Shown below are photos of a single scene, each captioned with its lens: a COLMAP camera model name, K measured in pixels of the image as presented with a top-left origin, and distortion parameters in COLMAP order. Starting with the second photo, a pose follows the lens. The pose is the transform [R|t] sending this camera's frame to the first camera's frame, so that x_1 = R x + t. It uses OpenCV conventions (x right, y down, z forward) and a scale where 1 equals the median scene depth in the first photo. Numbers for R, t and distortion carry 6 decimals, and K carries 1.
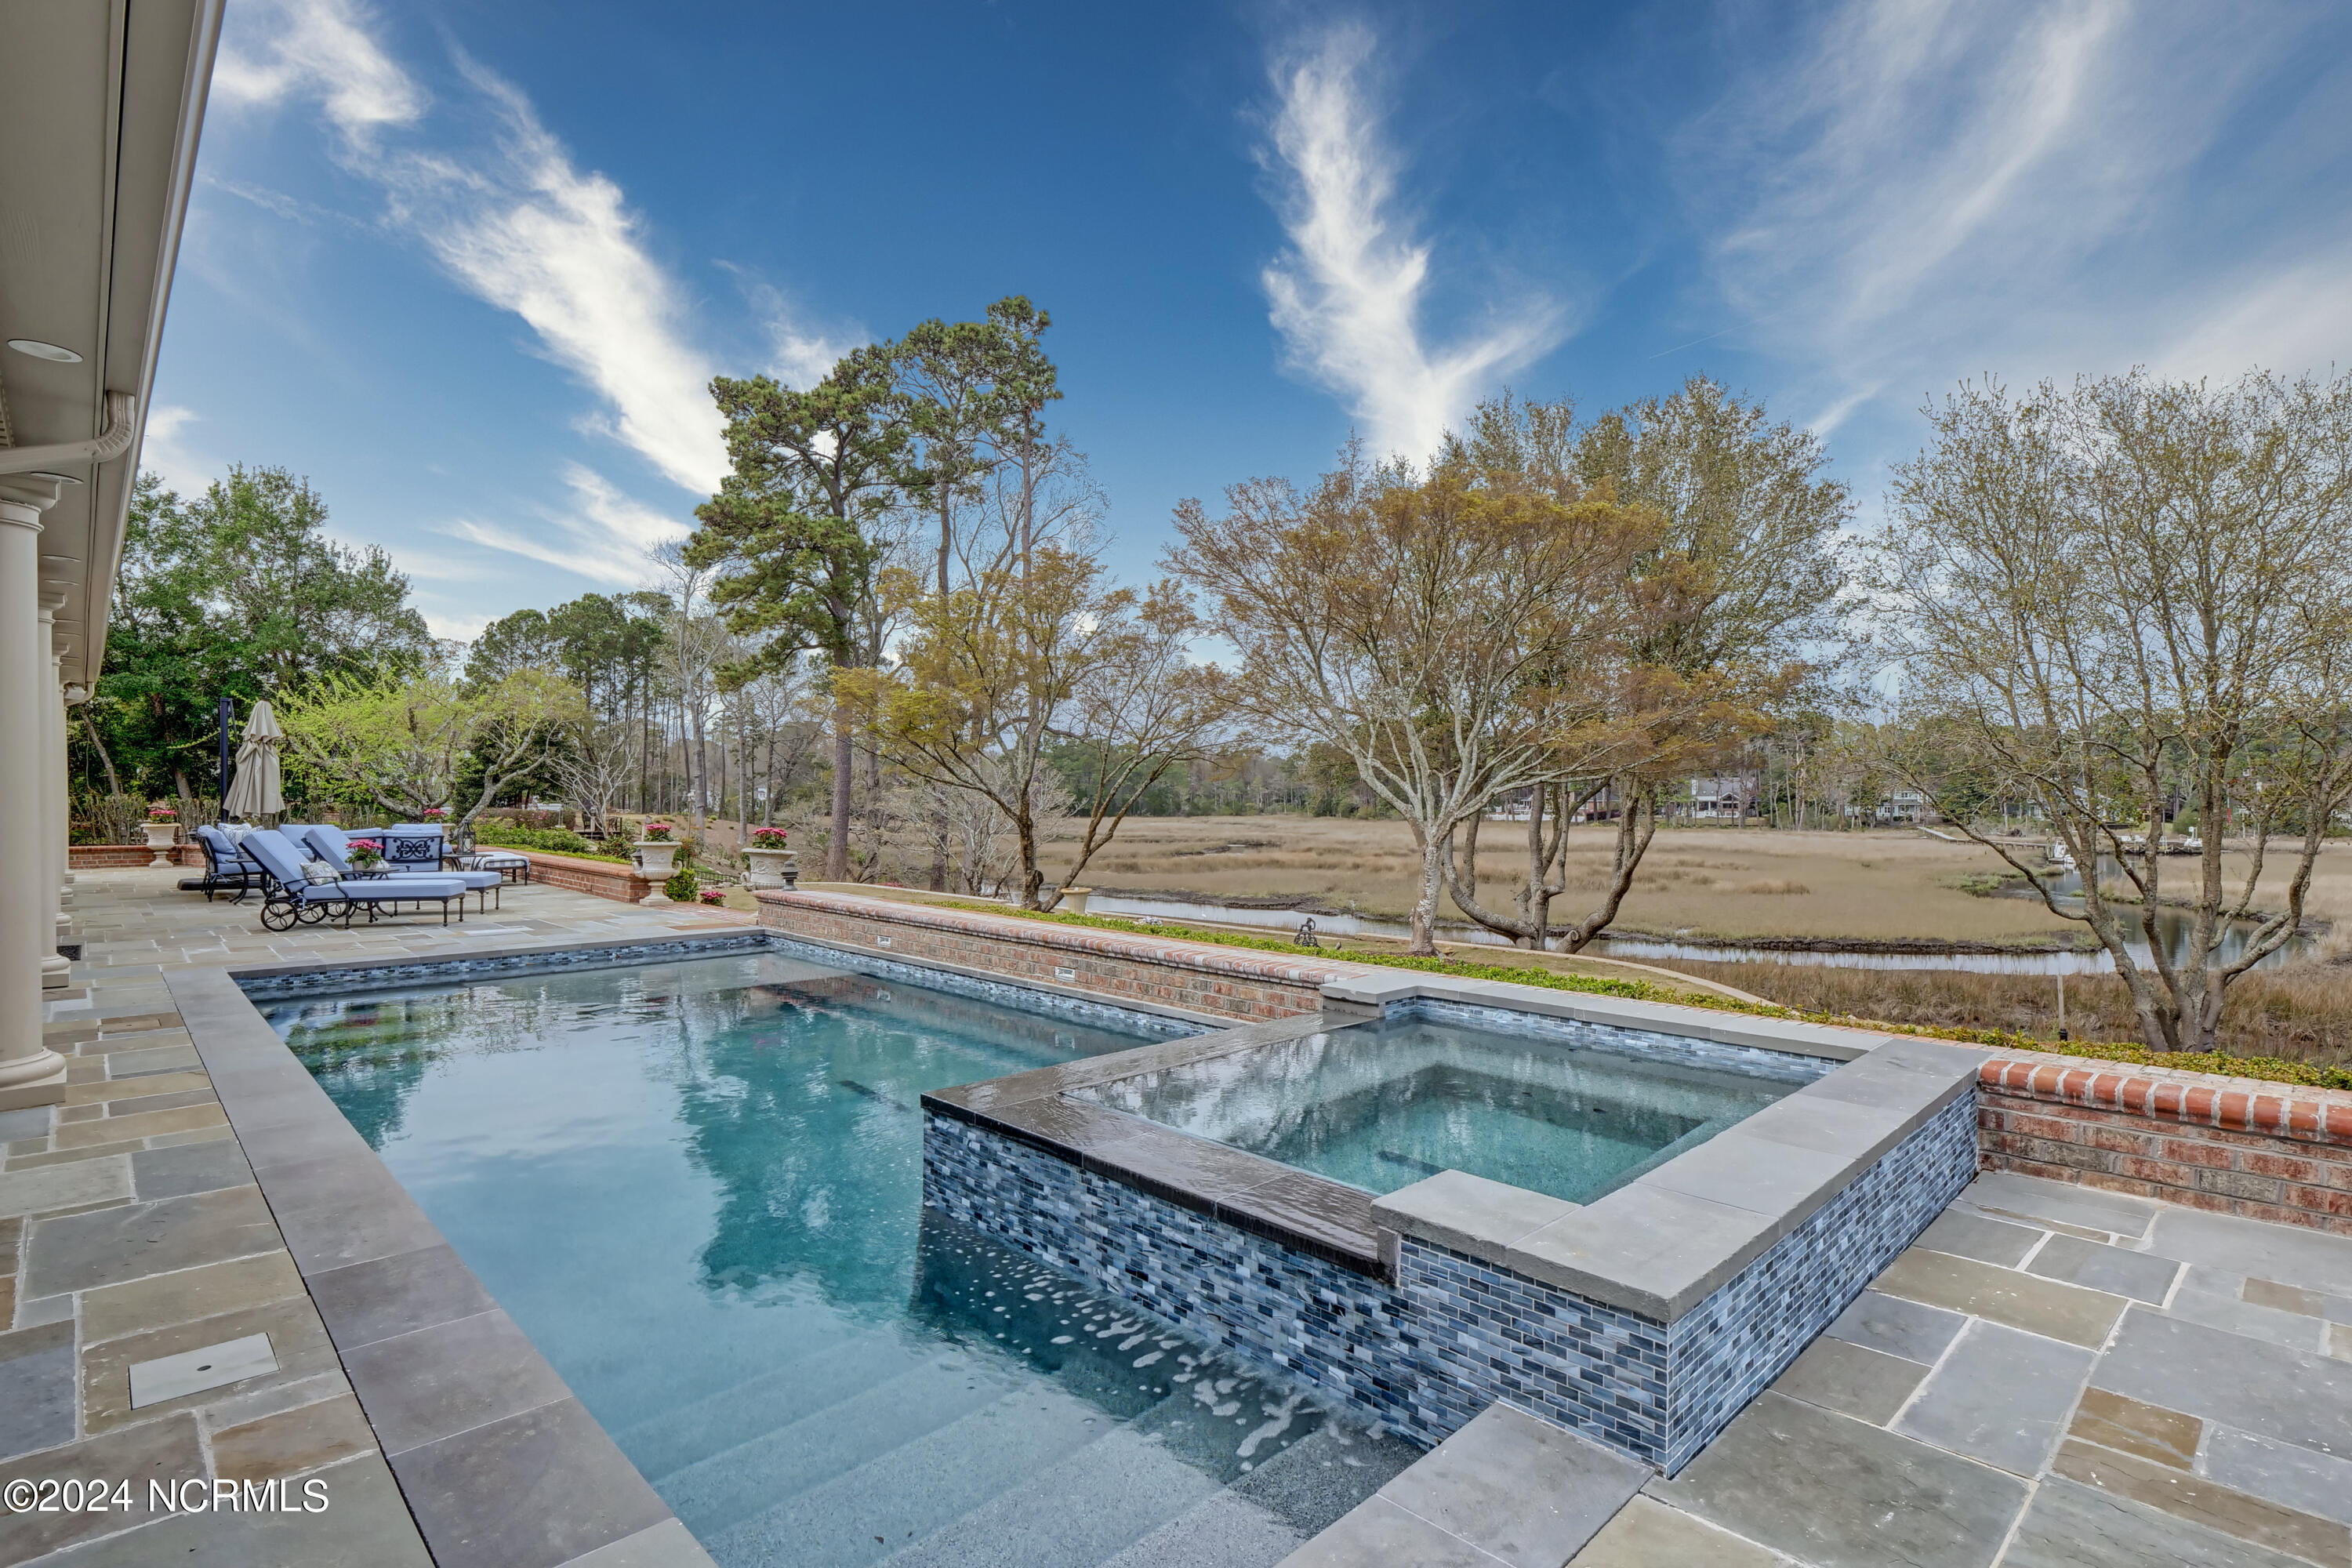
lens RADIAL K [[1141.1, 0, 1170.3], [0, 1141.1, 779.7], [0, 0, 1]] dist [-0.010803, -0.001794]
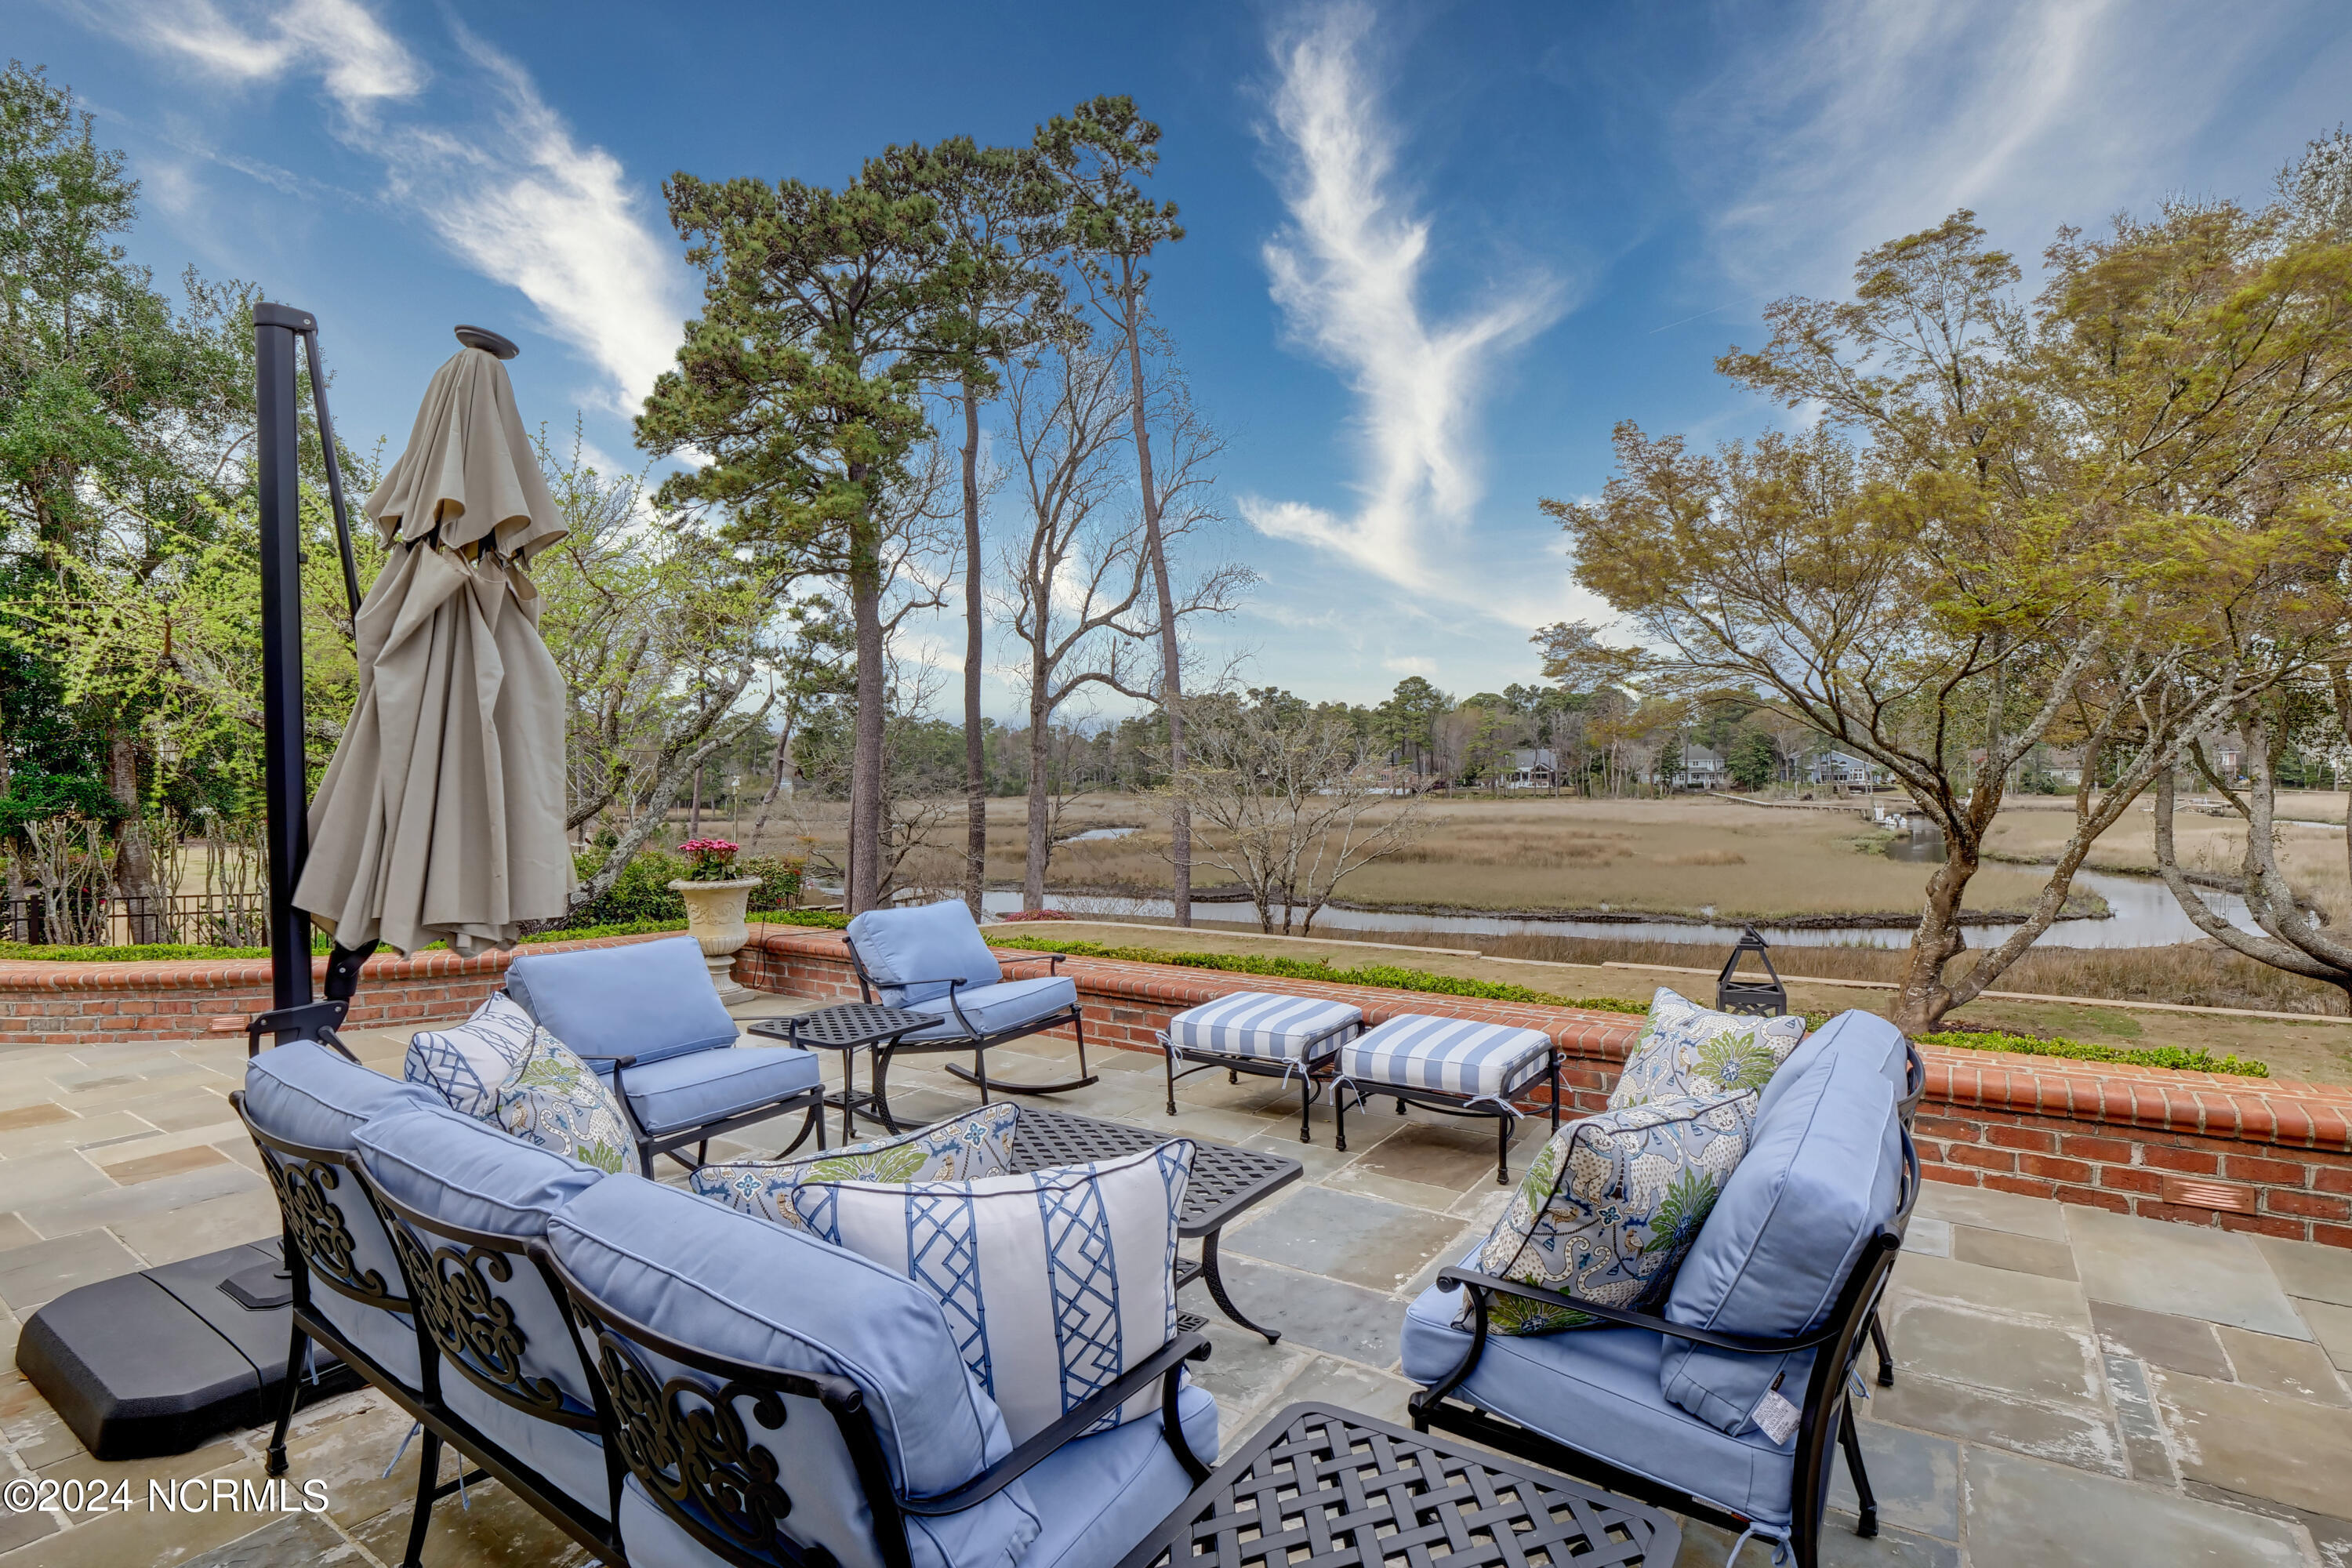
lens RADIAL K [[1141.1, 0, 1169.0], [0, 1141.1, 775.2], [0, 0, 1]] dist [-0.010803, -0.001794]
pose [[0.980627, -0.016873, 0.195155, -0.452938], [0.013943, 0.999769, 0.016379, 0.001825], [-0.195387, -0.013341, 0.980636, 0.489748]]
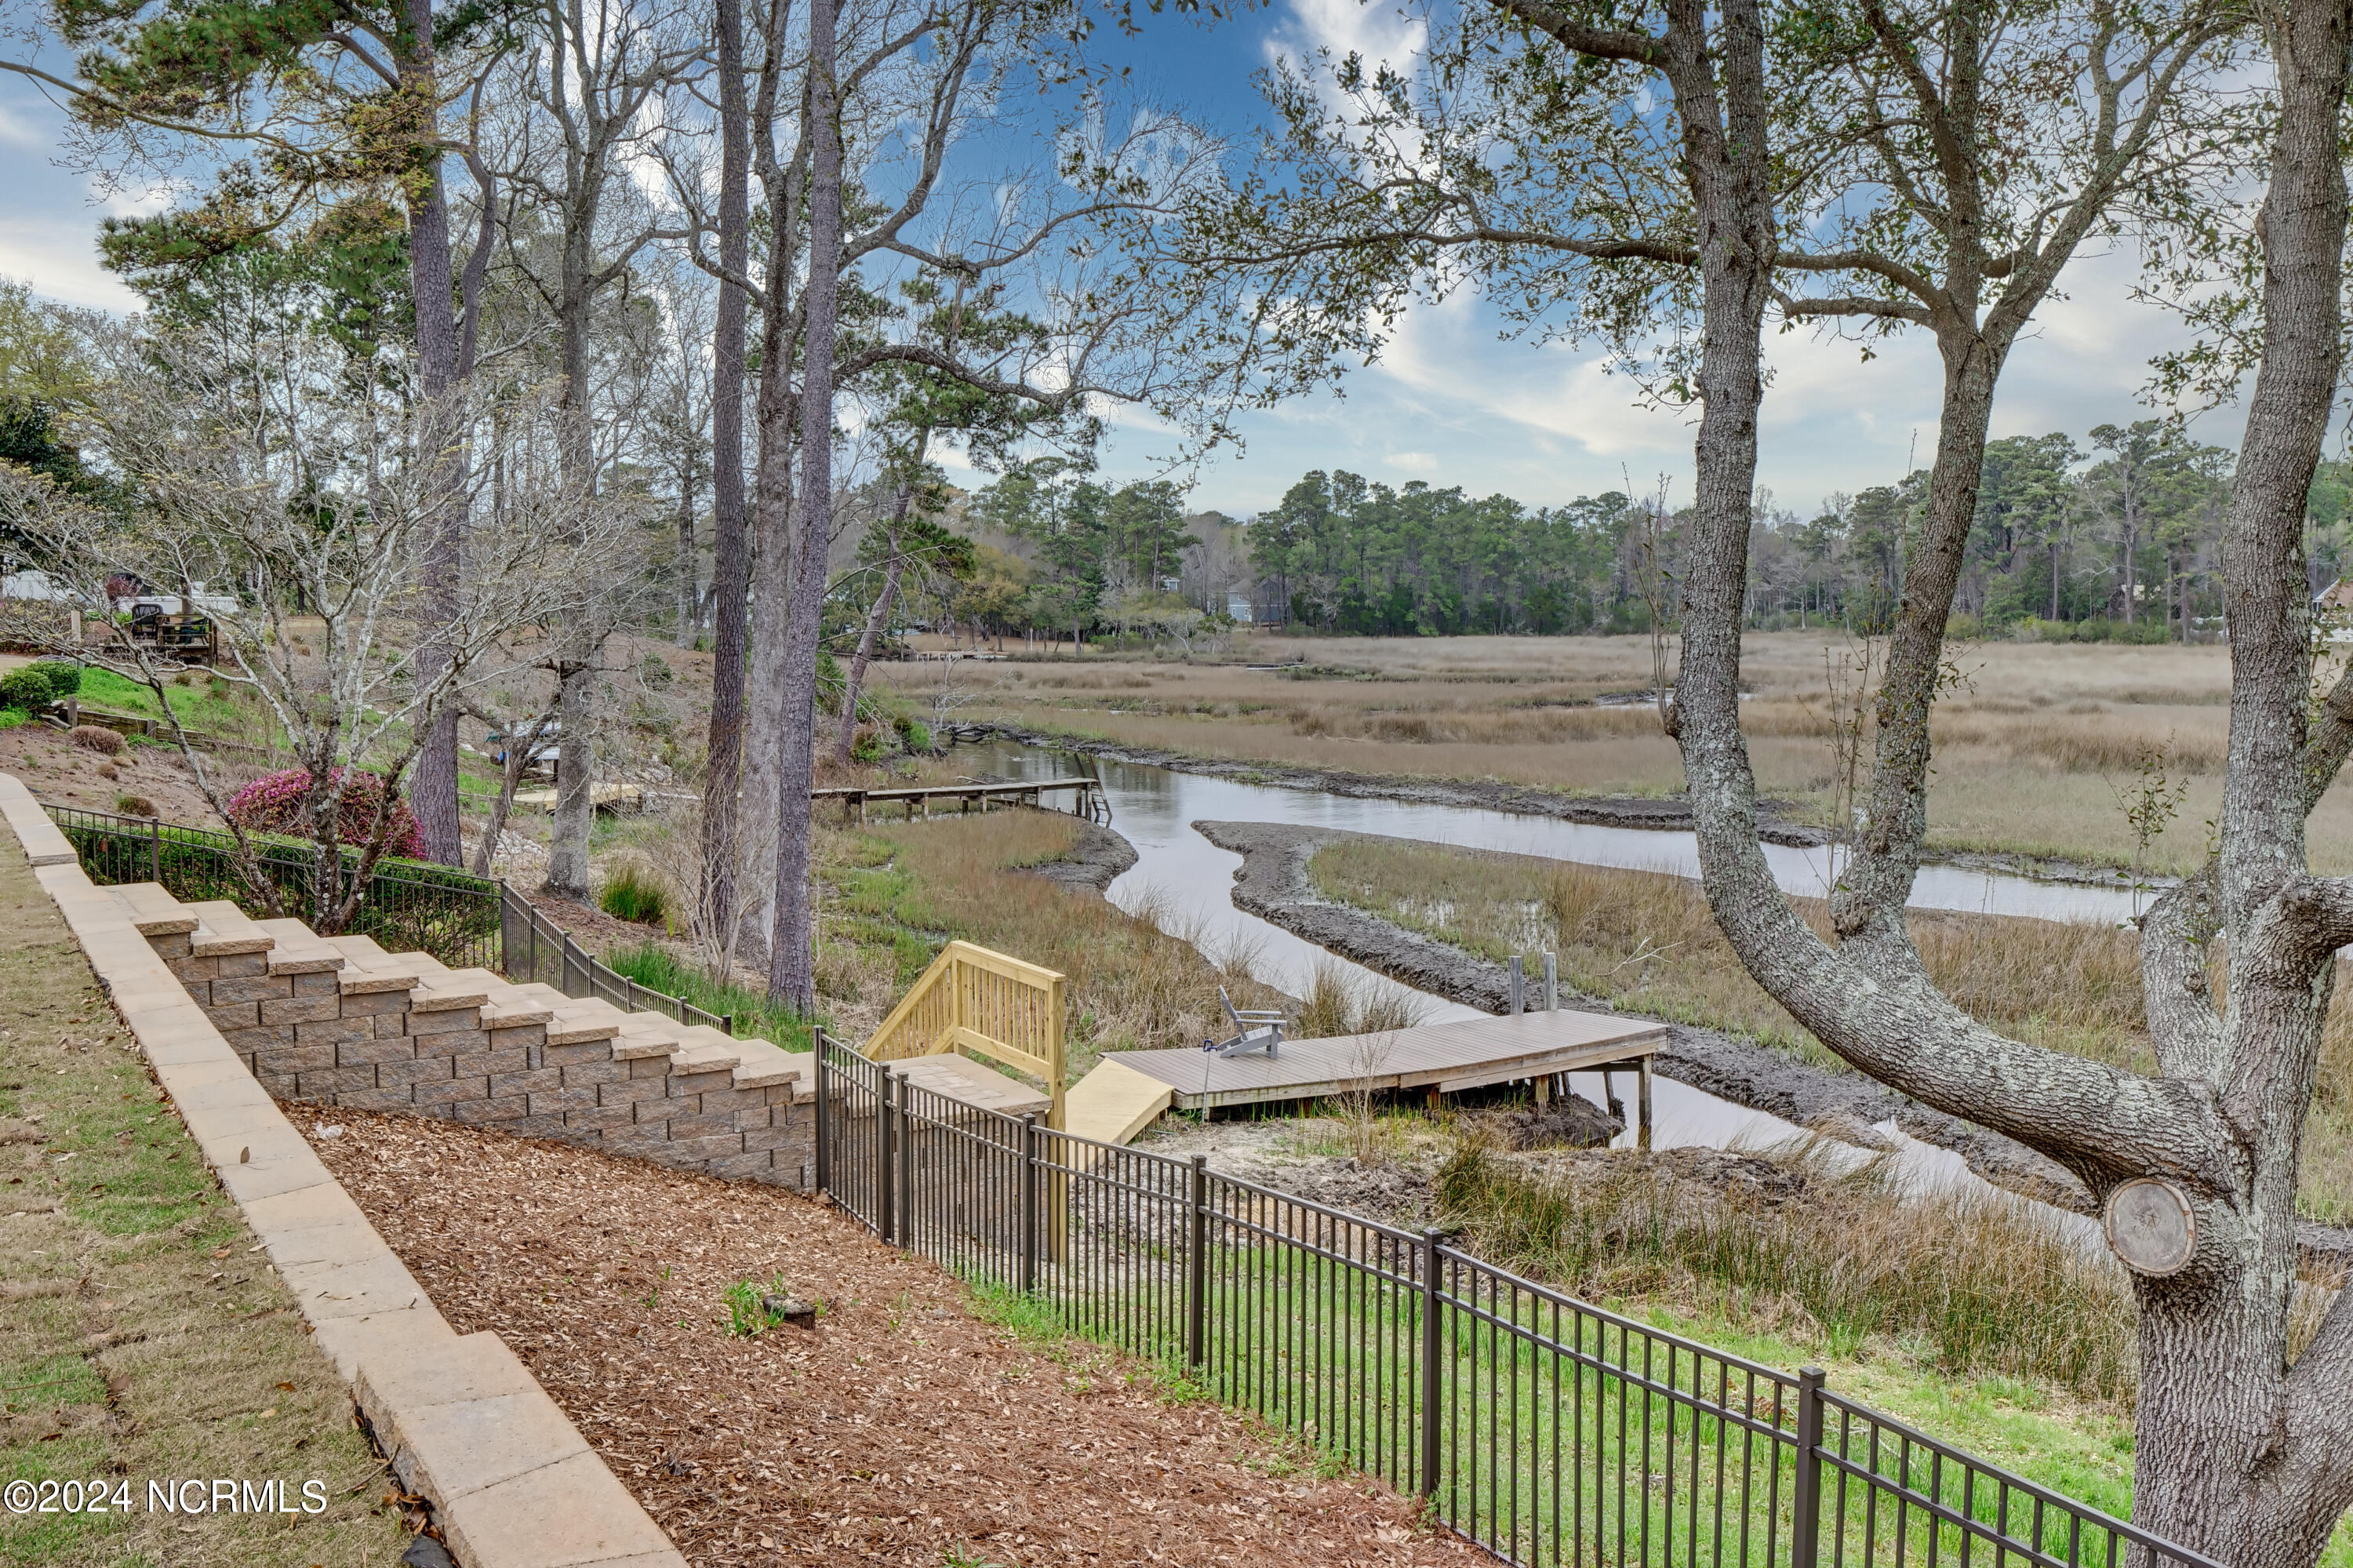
lens RADIAL K [[2024.8, 0, 1175.2], [0, 2024.8, 779.1], [0, 0, 1]] dist [-0.008245, -0.003902]
pose [[0.977989, 0.013628, -0.208209, 0.216130], [0.007374, 0.994984, 0.099762, 0.048913], [0.208524, -0.099101, 0.972983, 0.647474]]
